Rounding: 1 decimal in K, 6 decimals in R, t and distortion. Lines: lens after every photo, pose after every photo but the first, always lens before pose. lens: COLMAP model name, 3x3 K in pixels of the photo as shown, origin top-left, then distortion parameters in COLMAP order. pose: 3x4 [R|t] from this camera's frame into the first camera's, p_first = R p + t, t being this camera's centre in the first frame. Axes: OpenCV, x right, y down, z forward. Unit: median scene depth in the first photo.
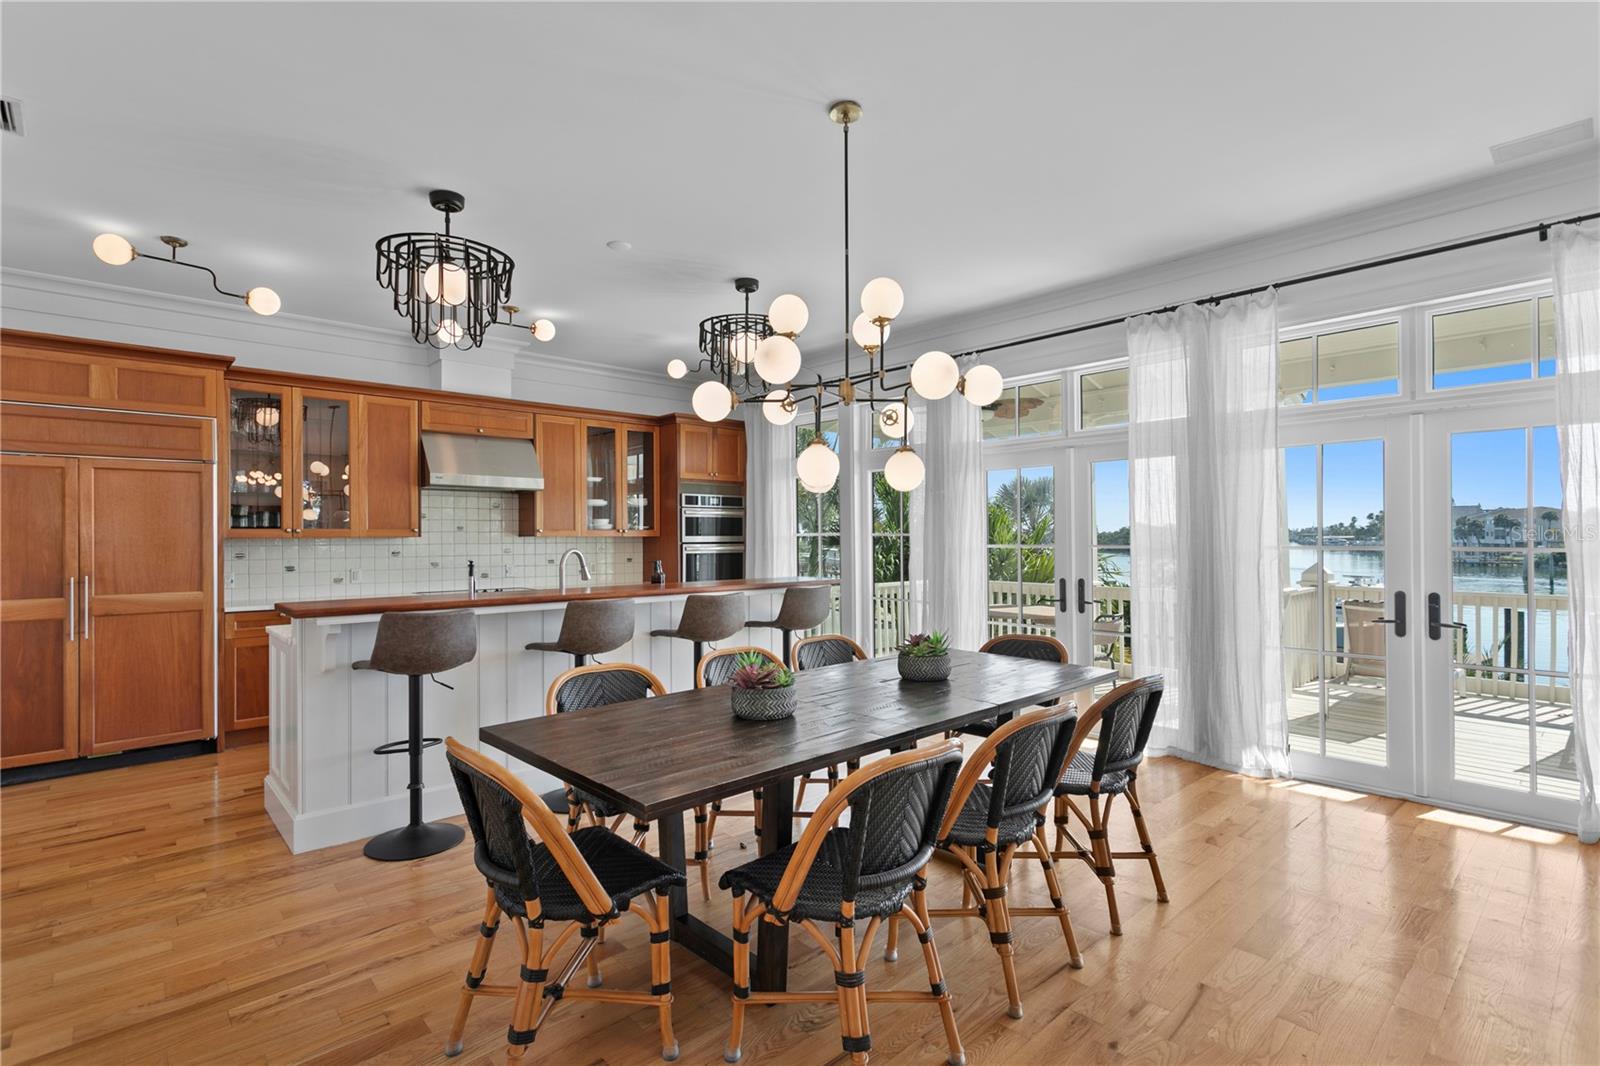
lens RADIAL K [[774.5, 0, 791.5], [0, 774.5, 530.3], [0, 0, 1]] dist [0.024857, -0.001747]
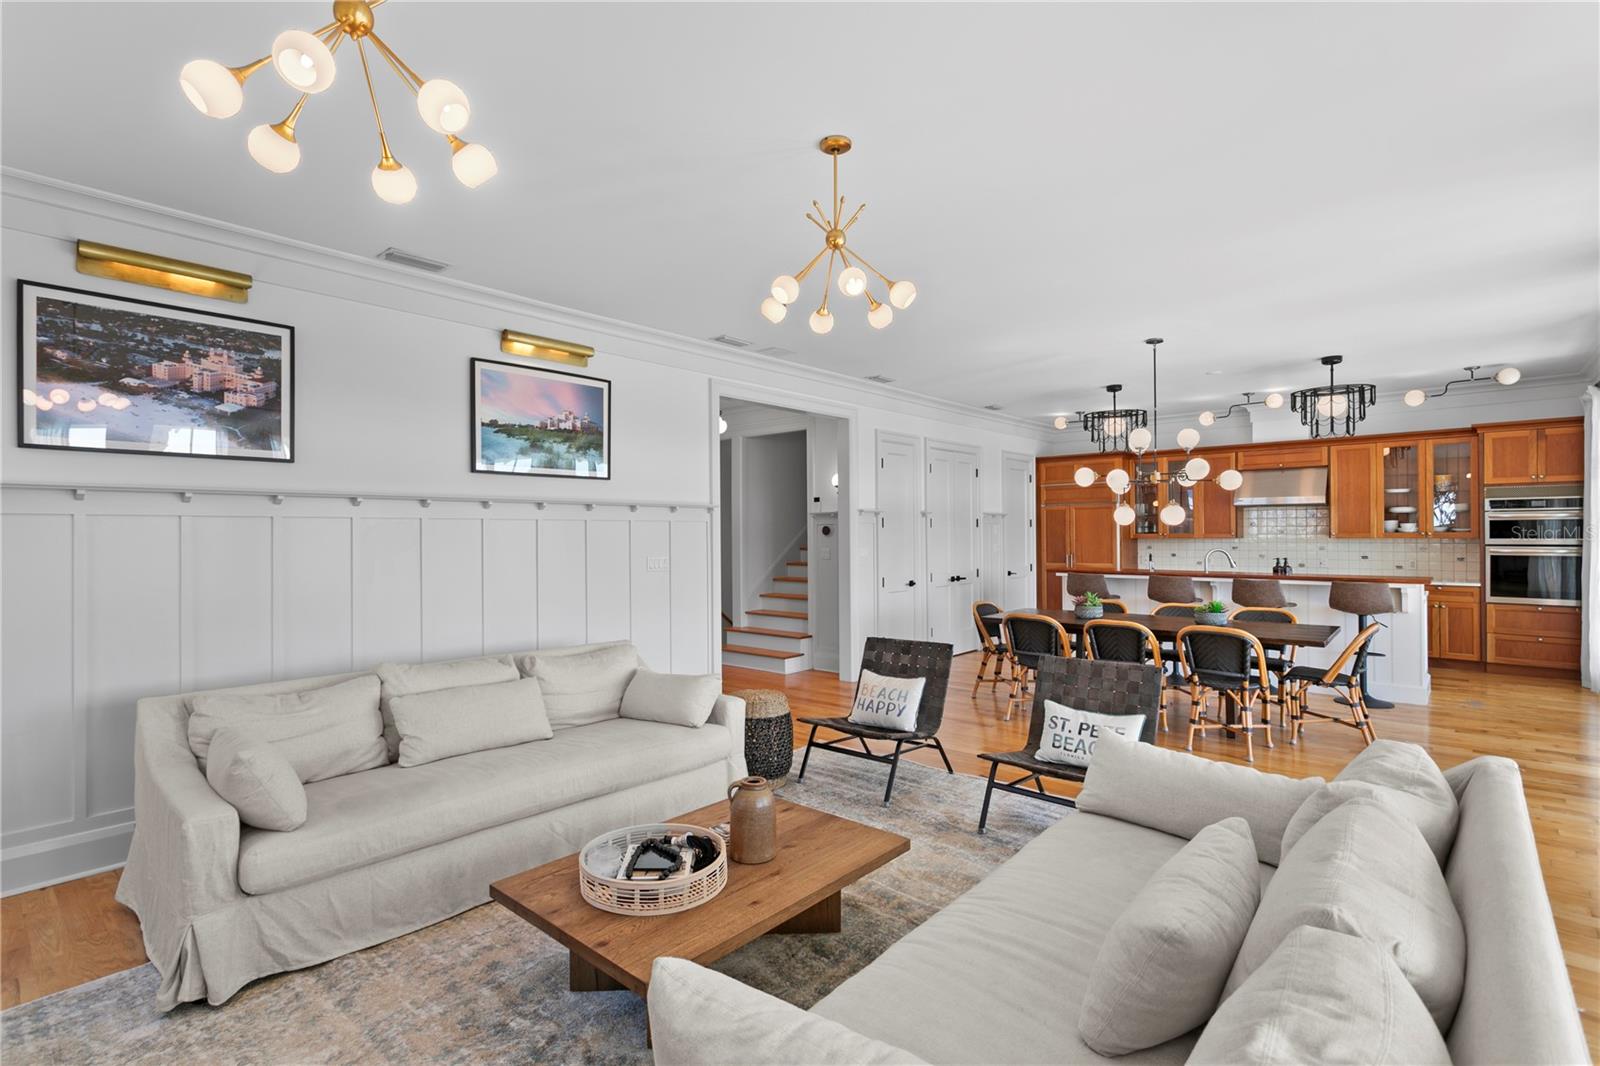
lens RADIAL K [[756.1, 0, 795.3], [0, 756.1, 530.3], [0, 0, 1]] dist [0.001457, 0.000677]
pose [[0.099065, 0.001862, -0.995079, 0.930424], [0.016333, 0.999860, 0.003497, -0.026515], [0.994947, -0.016599, 0.099020, -0.041671]]
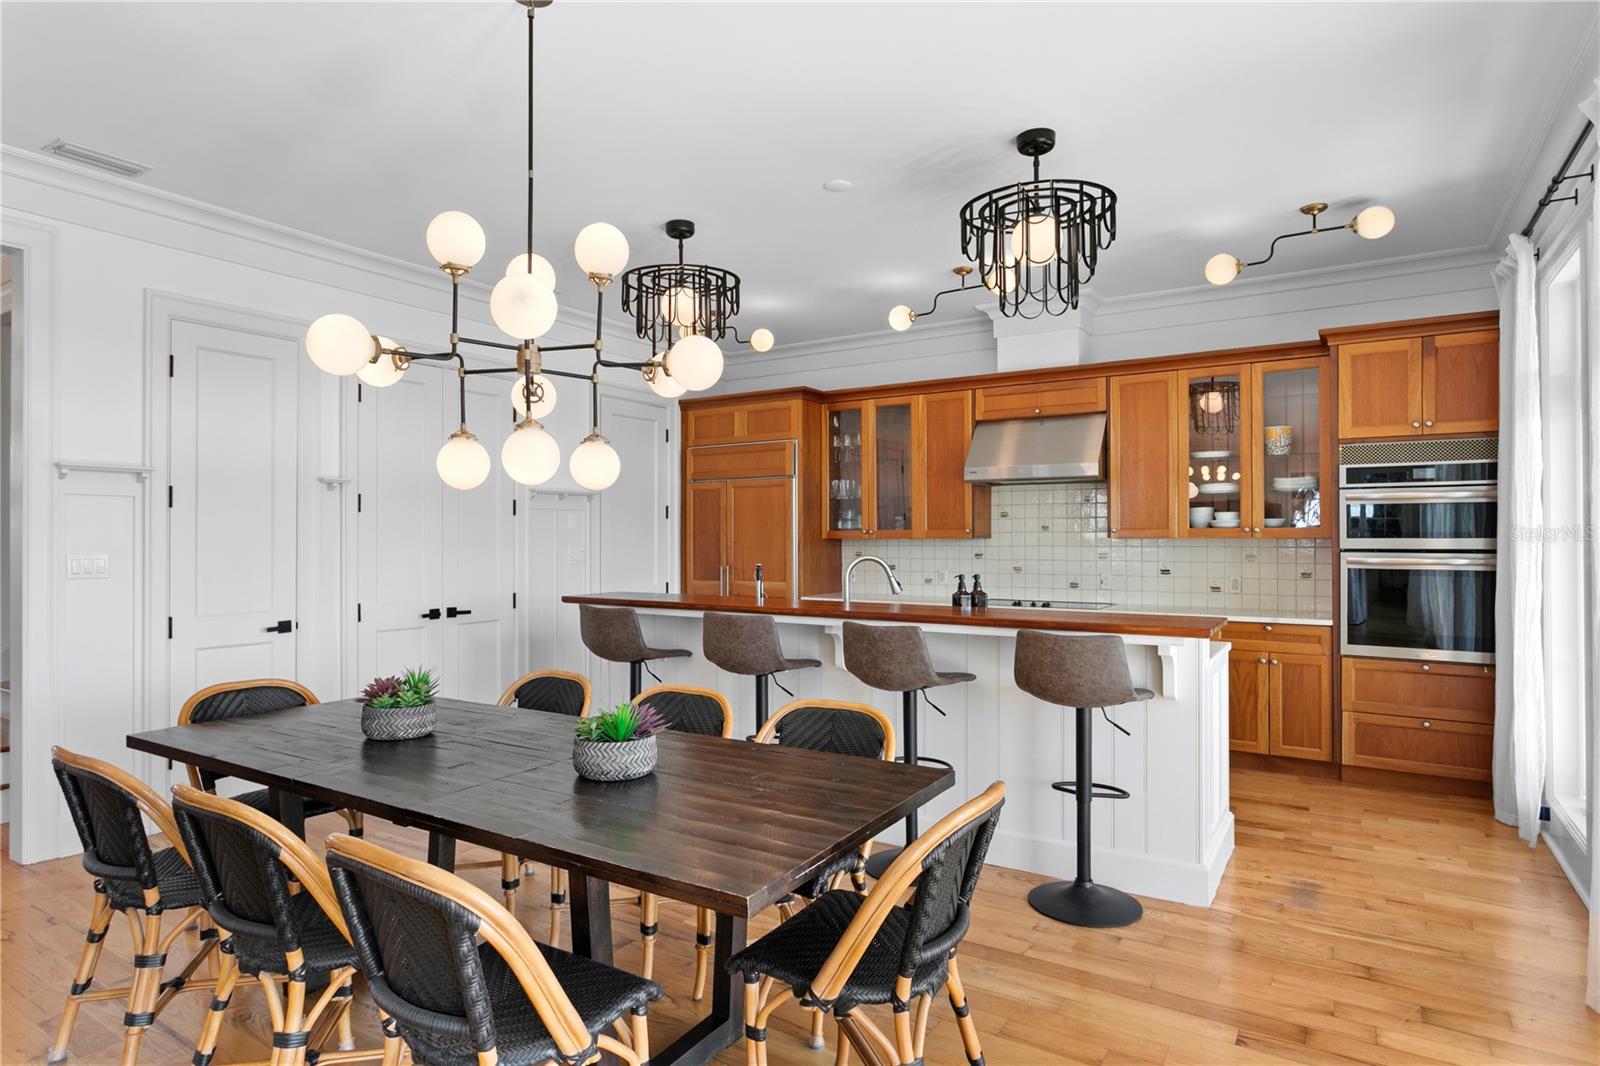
lens RADIAL K [[889.0, 0, 805.7], [0, 889.0, 530.6], [0, 0, 1]] dist [-0.000433, -0.000089]
pose [[0.268530, -0.001904, -0.963269, 0.461670], [0.008824, 0.999961, 0.000484, -0.002538], [0.963231, -0.008630, 0.268537, 0.512783]]
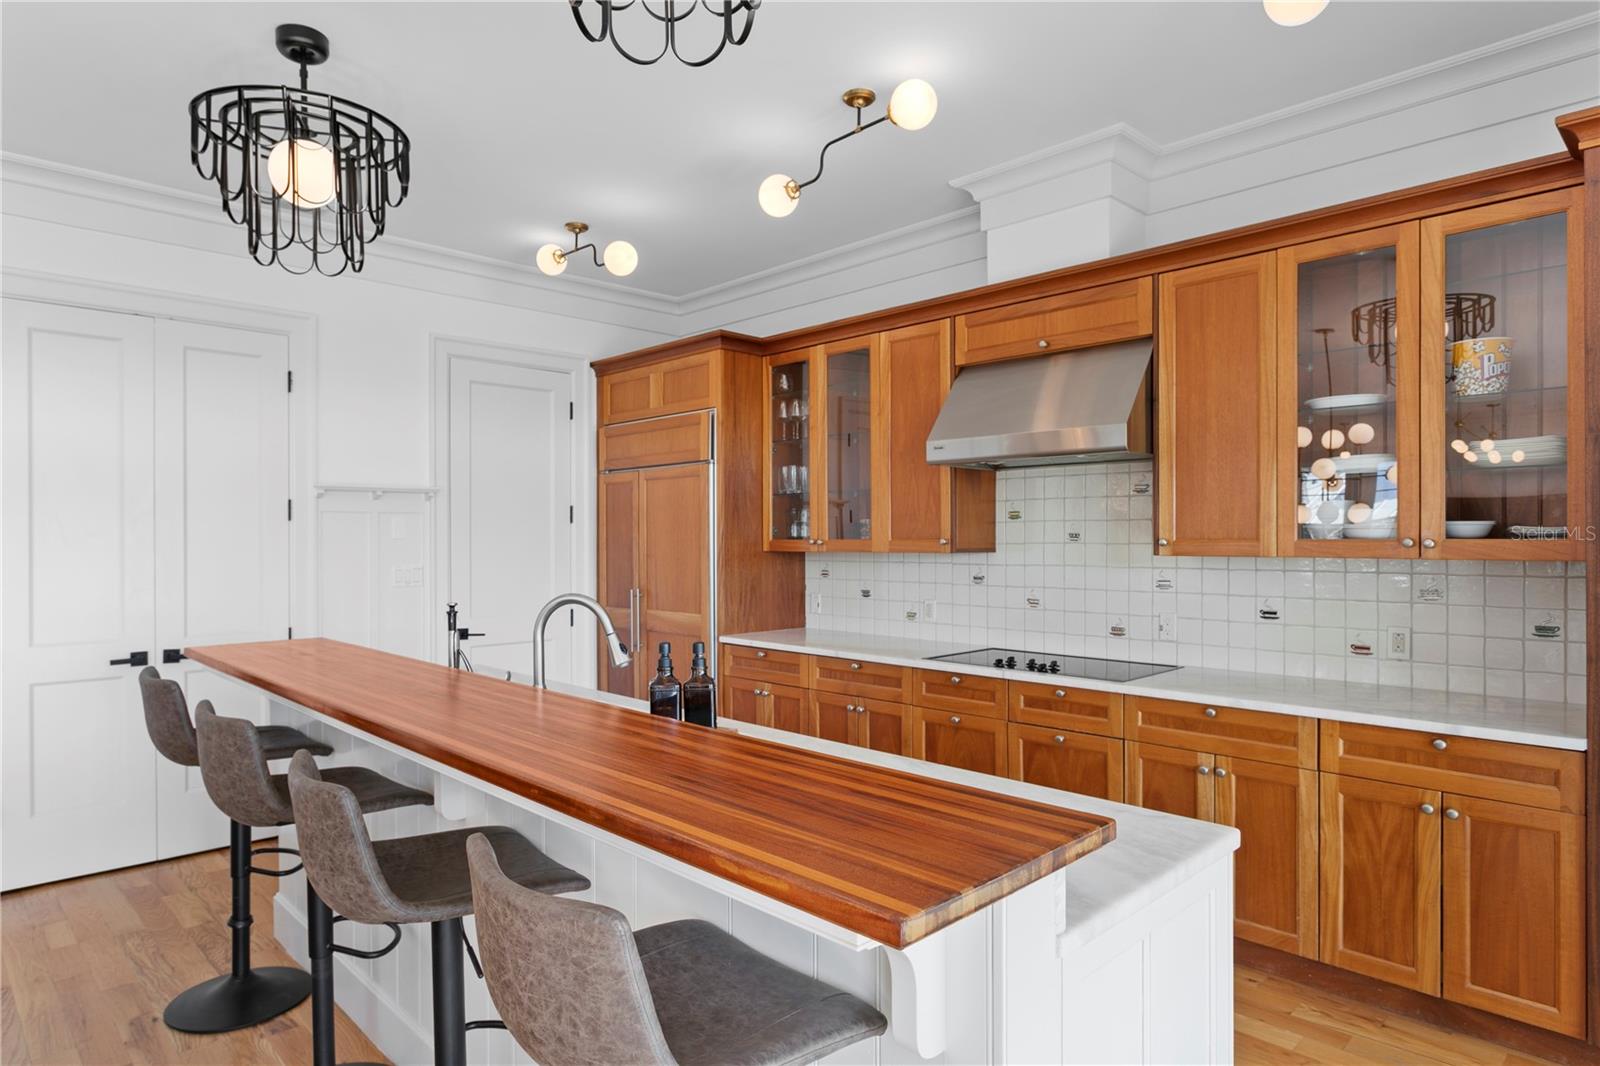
lens RADIAL K [[925.3, 0, 795.6], [0, 925.3, 538.2], [0, 0, 1]] dist [-0.002426, -0.000967]
pose [[0.027964, 0.006651, -0.999587, 0.199373], [0.011977, 0.999904, 0.006988, -0.008283], [0.999537, -0.012168, 0.027882, 0.837442]]
